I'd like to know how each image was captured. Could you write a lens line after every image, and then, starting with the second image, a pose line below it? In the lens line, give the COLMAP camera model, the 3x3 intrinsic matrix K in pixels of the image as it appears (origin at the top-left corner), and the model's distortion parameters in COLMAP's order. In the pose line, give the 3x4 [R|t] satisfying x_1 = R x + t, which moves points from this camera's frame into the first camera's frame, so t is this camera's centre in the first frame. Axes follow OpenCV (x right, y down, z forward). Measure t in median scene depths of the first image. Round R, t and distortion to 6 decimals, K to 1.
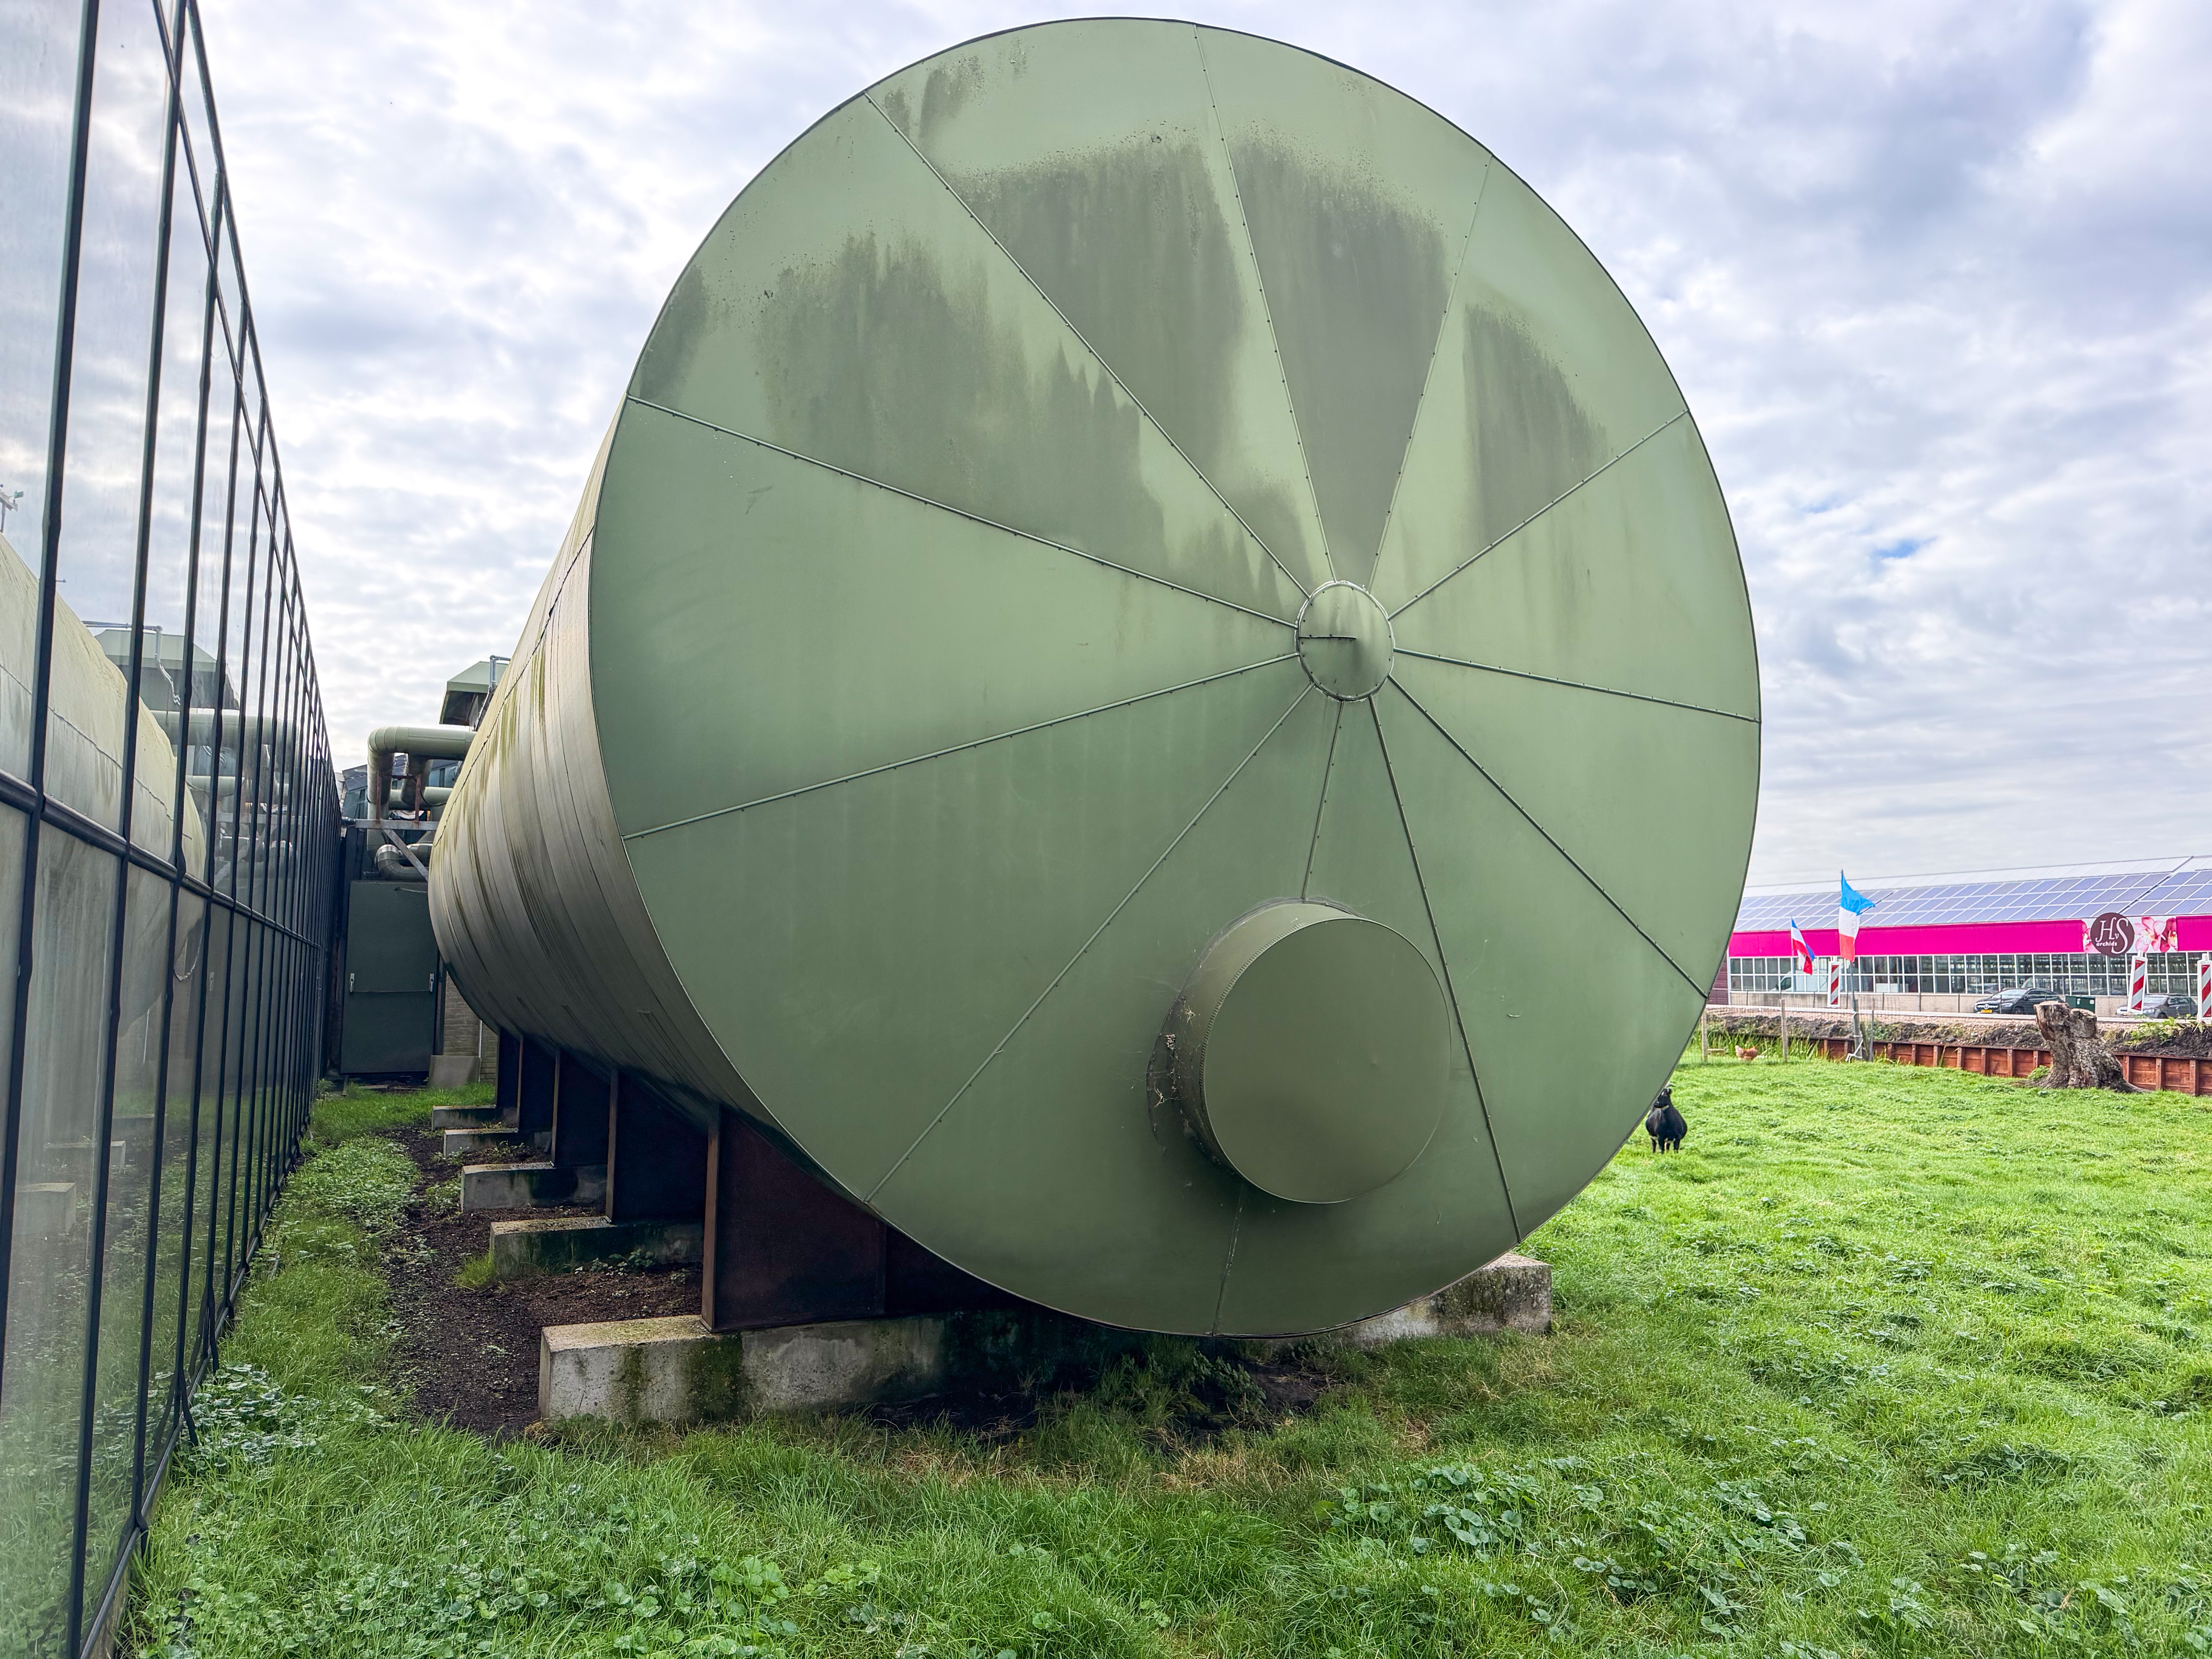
lens RADIAL K [[1550.6, 0, 1106.0], [0, 1550.6, 829.5], [0, 0, 1]] dist [0.037720, 0.000051]
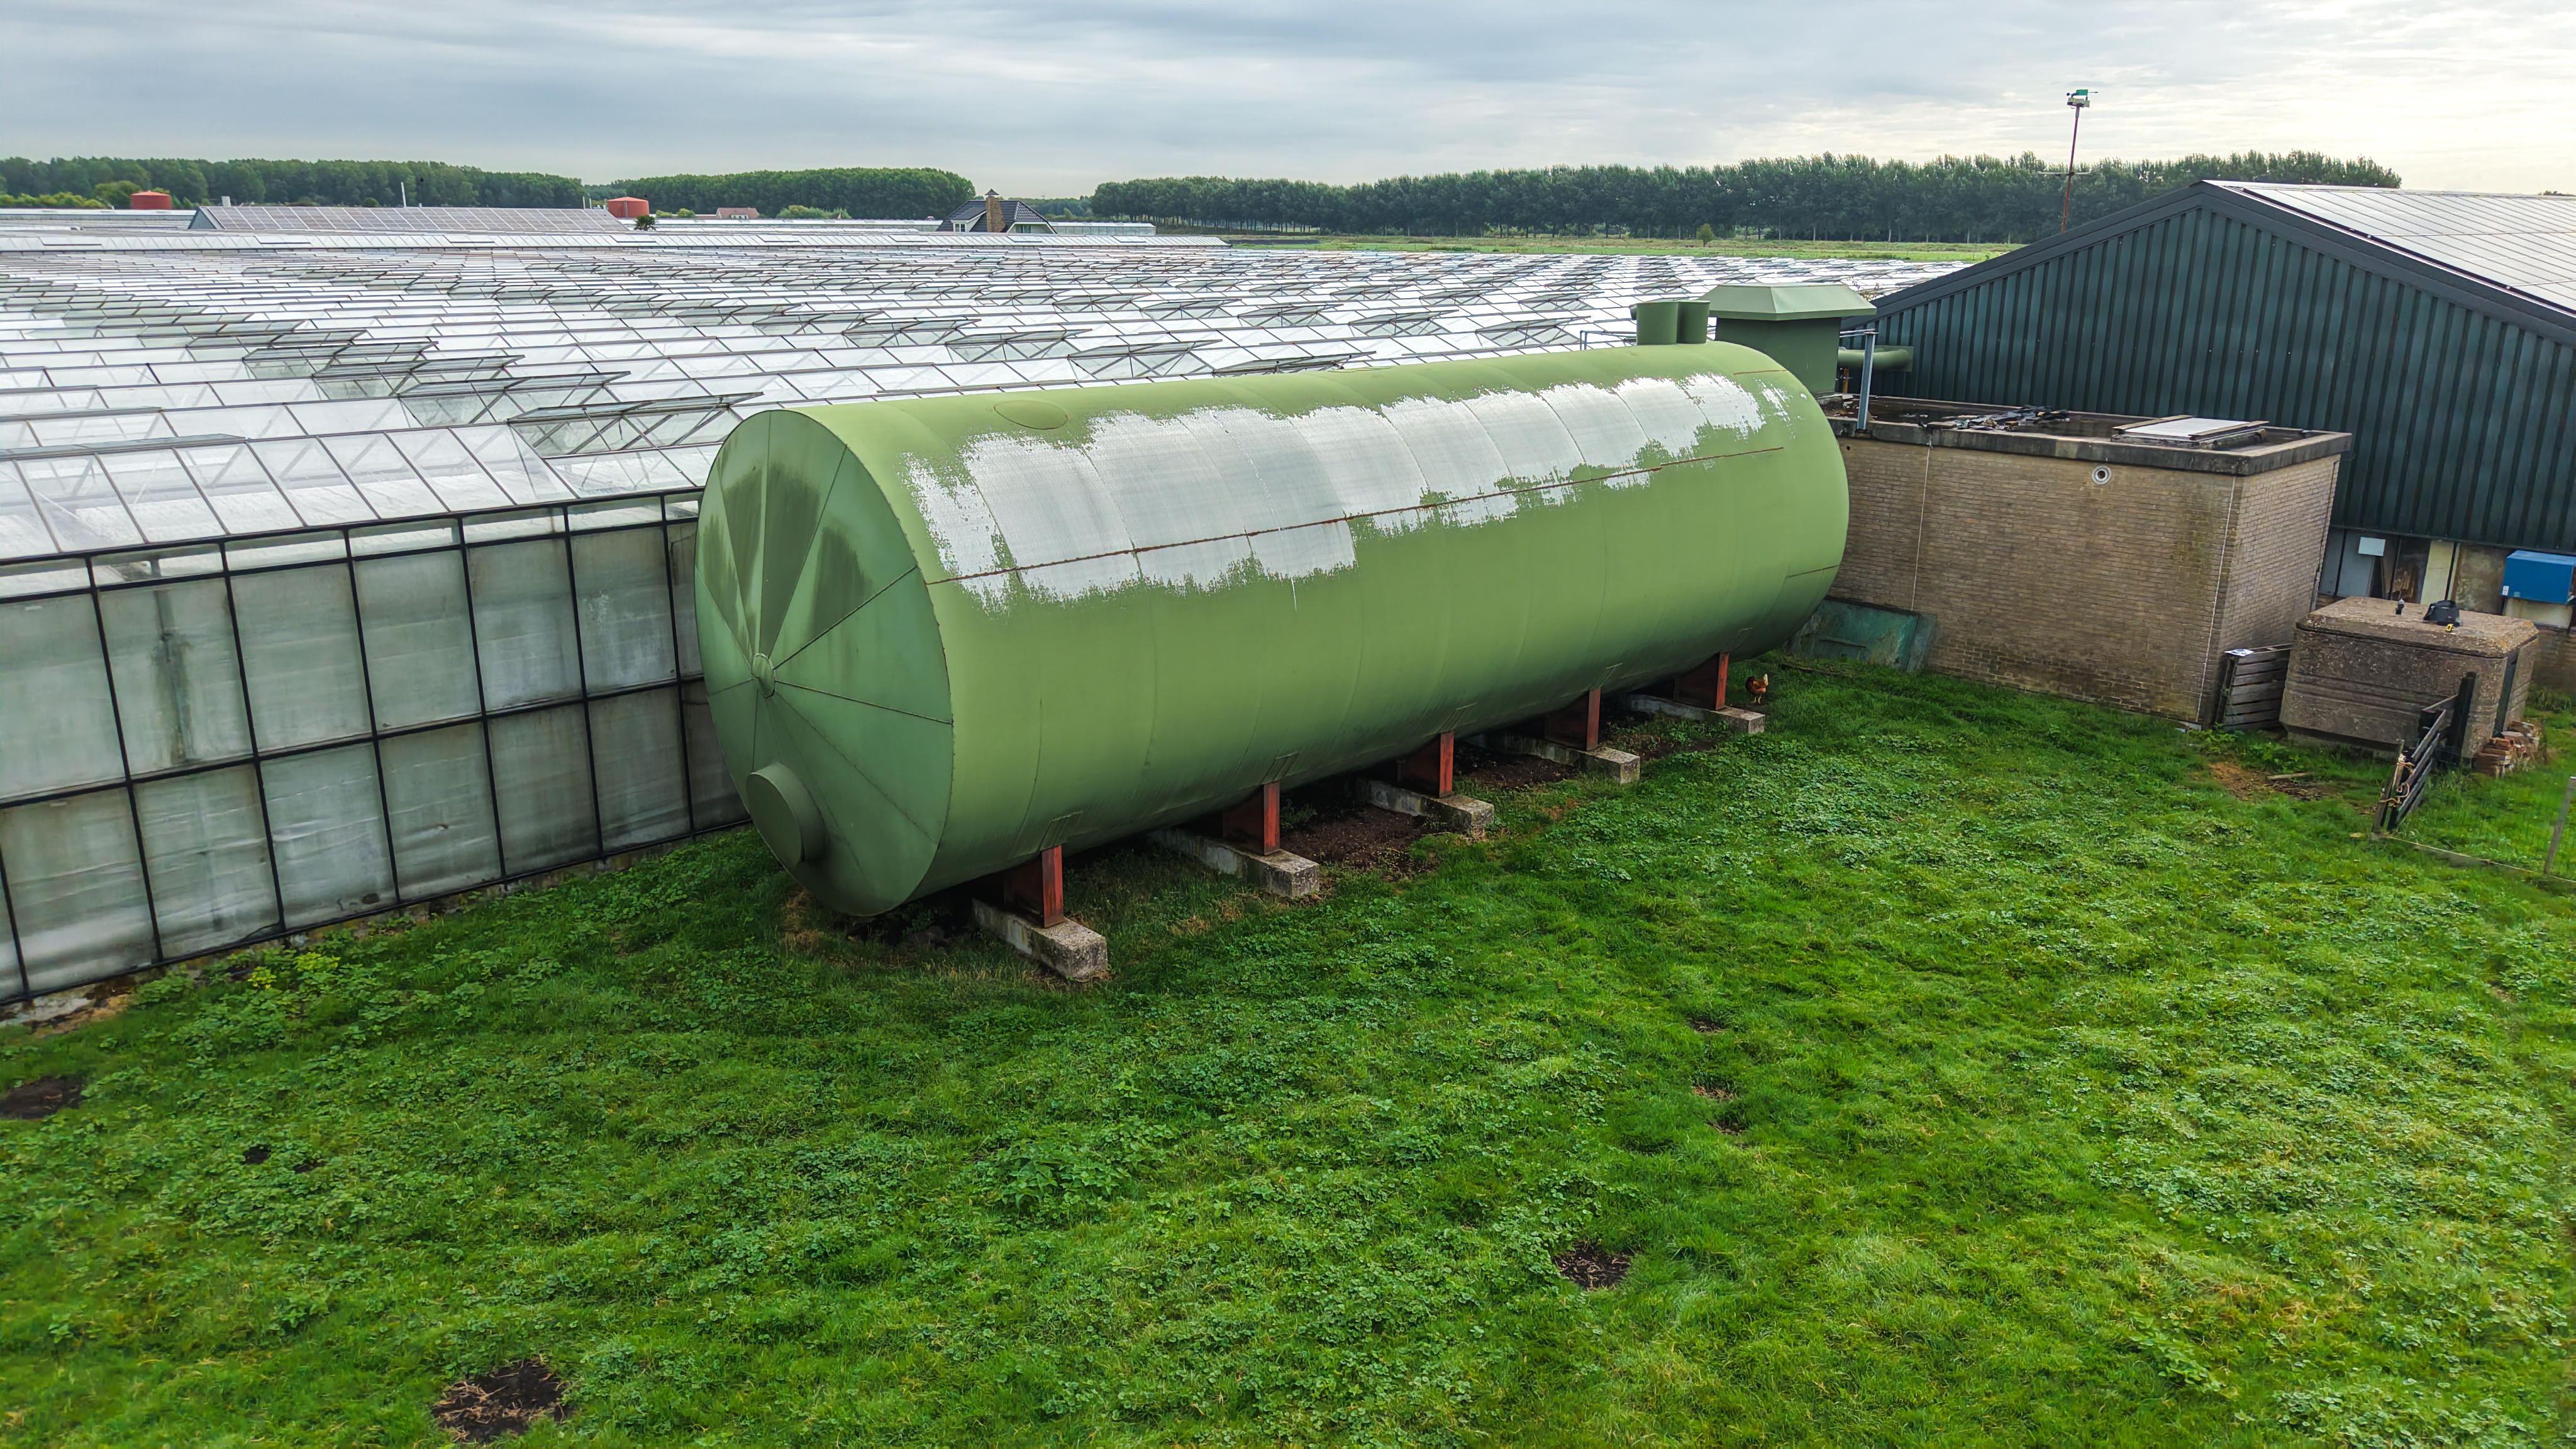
lens RADIAL K [[1805.0, 0, 1288.0], [0, 1805.0, 724.5], [0, 0, 1]] dist [0.068589, -0.001565]
pose [[0.311997, 0.257960, -0.914393, 2.760268], [0.084651, 0.951059, 0.297187, -0.743159], [0.946304, -0.170126, 0.274891, 0.803699]]
